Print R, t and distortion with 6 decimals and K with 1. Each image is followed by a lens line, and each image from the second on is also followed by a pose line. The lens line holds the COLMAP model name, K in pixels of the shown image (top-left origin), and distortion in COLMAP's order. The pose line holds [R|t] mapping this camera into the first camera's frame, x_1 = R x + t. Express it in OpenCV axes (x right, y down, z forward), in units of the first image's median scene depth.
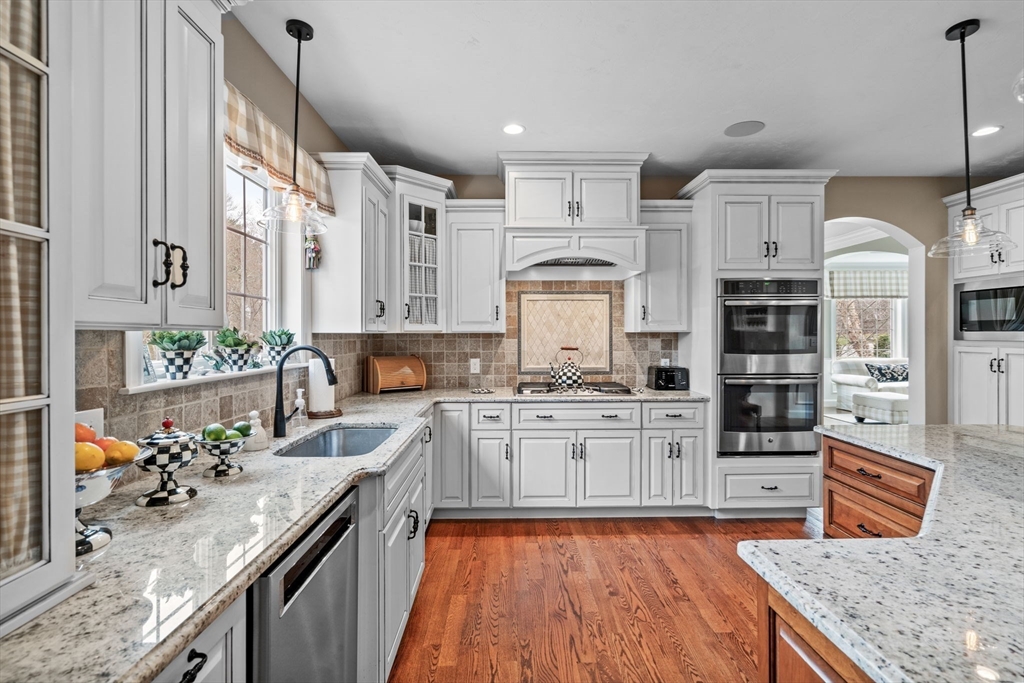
lens RADIAL K [[468.3, 0, 510.7], [0, 468.3, 338.3], [0, 0, 1]] dist [-0.000330, 0.000426]
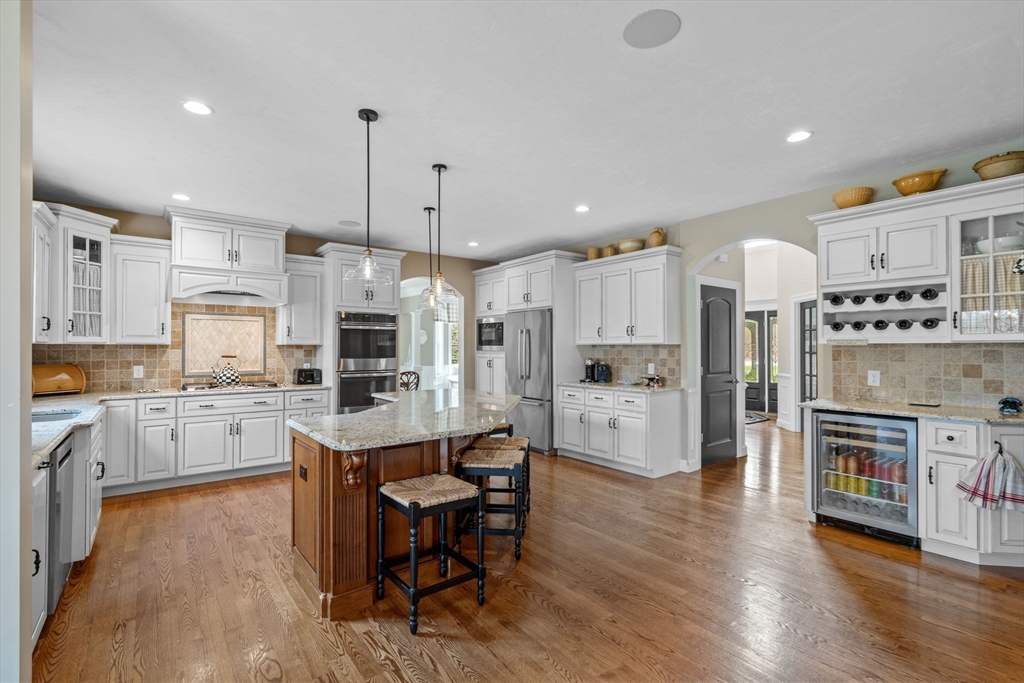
lens RADIAL K [[464.3, 0, 508.0], [0, 464.3, 344.9], [0, 0, 1]] dist [0.000383, 0.000268]
pose [[0.801602, 0.007181, 0.597815, -0.032137], [0.001895, 0.999892, -0.014552, 0.009971], [-0.597855, 0.012798, 0.801502, -0.583162]]
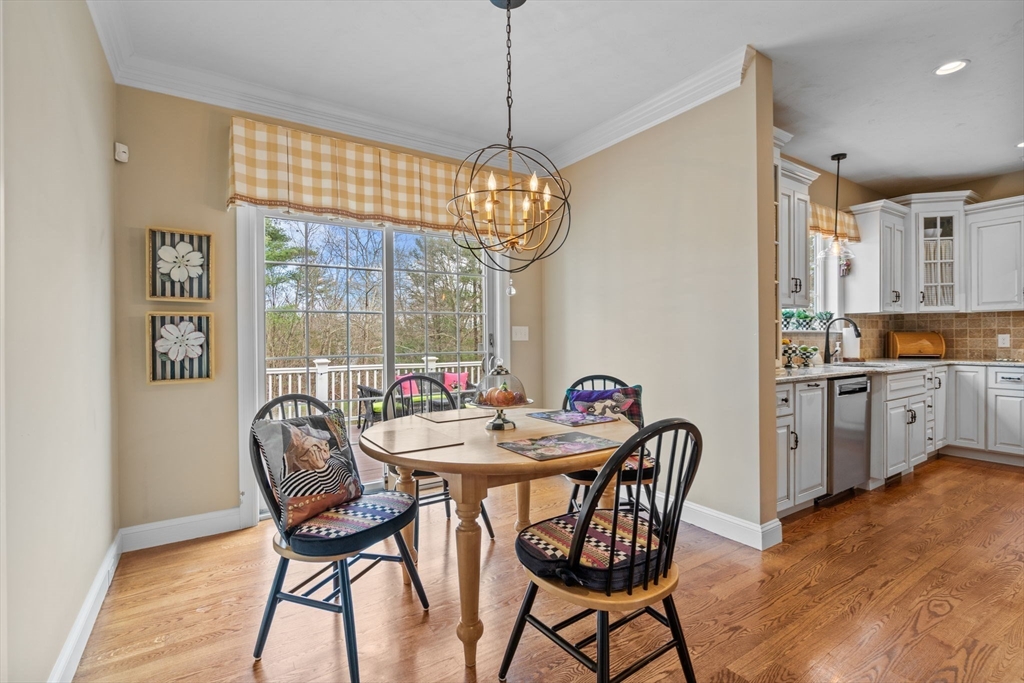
lens RADIAL K [[468.3, 0, 510.7], [0, 468.3, 338.3], [0, 0, 1]] dist [-0.000330, 0.000426]
pose [[0.534302, -0.000680, -0.845293, 0.277971], [-0.002052, 0.999996, -0.002101, 0.064630], [0.845291, 0.002857, 0.534299, -0.710769]]
